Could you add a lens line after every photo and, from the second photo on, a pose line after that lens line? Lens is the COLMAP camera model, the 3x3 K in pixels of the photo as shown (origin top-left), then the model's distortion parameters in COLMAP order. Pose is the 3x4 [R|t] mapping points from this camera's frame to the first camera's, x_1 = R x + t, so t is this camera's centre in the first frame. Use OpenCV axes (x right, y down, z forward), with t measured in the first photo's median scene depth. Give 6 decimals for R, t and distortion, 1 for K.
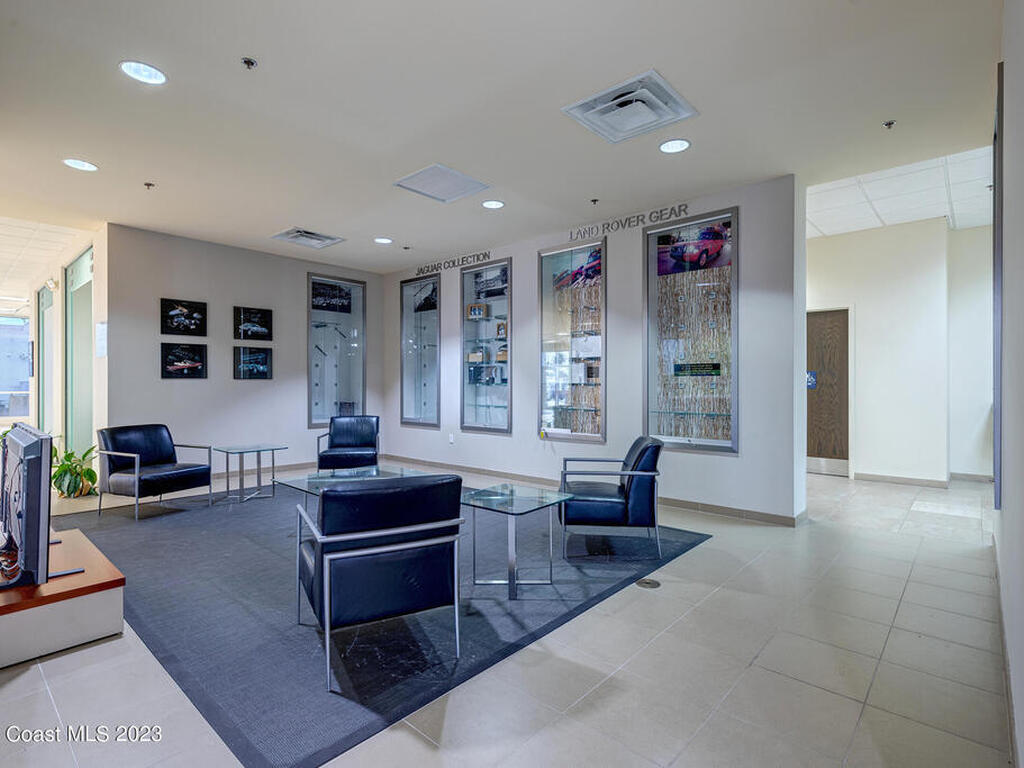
lens RADIAL K [[516.3, 0, 511.5], [0, 516.3, 380.0], [0, 0, 1]] dist [-0.000679, 0.000067]
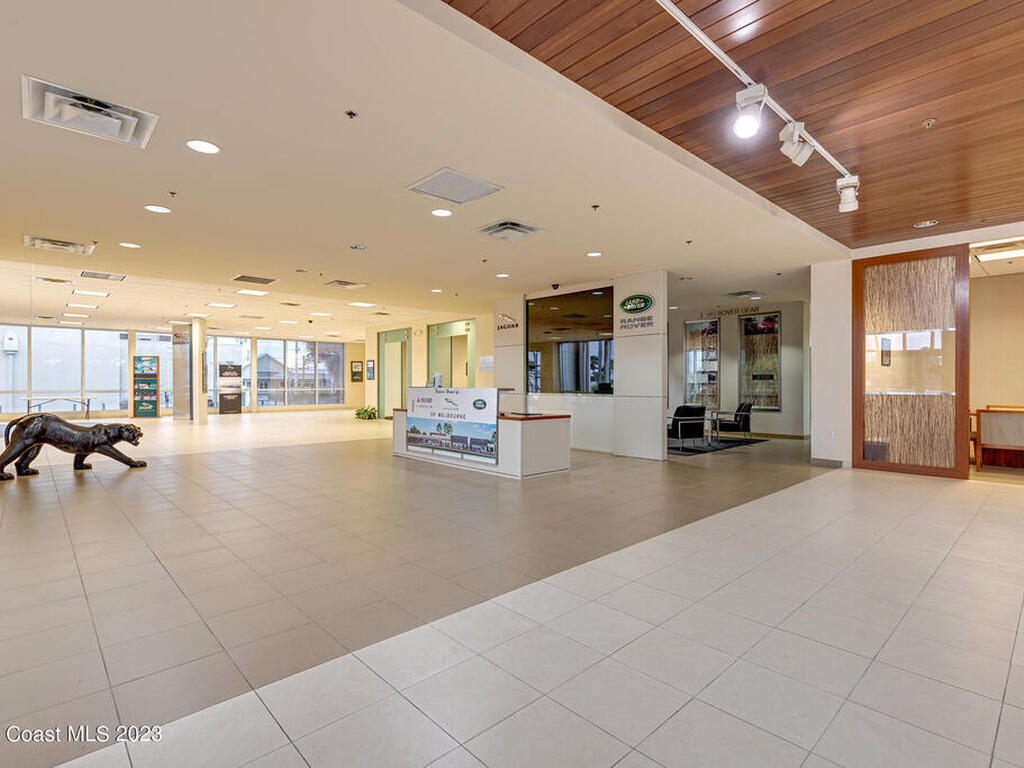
lens RADIAL K [[516.3, 0, 513.0], [0, 516.3, 387.0], [0, 0, 1]] dist [-0.000679, 0.000067]
pose [[0.996394, -0.002509, -0.084814, -0.547833], [0.002388, 0.999996, -0.001527, 0.026849], [0.084817, 0.001319, 0.996396, -1.367821]]
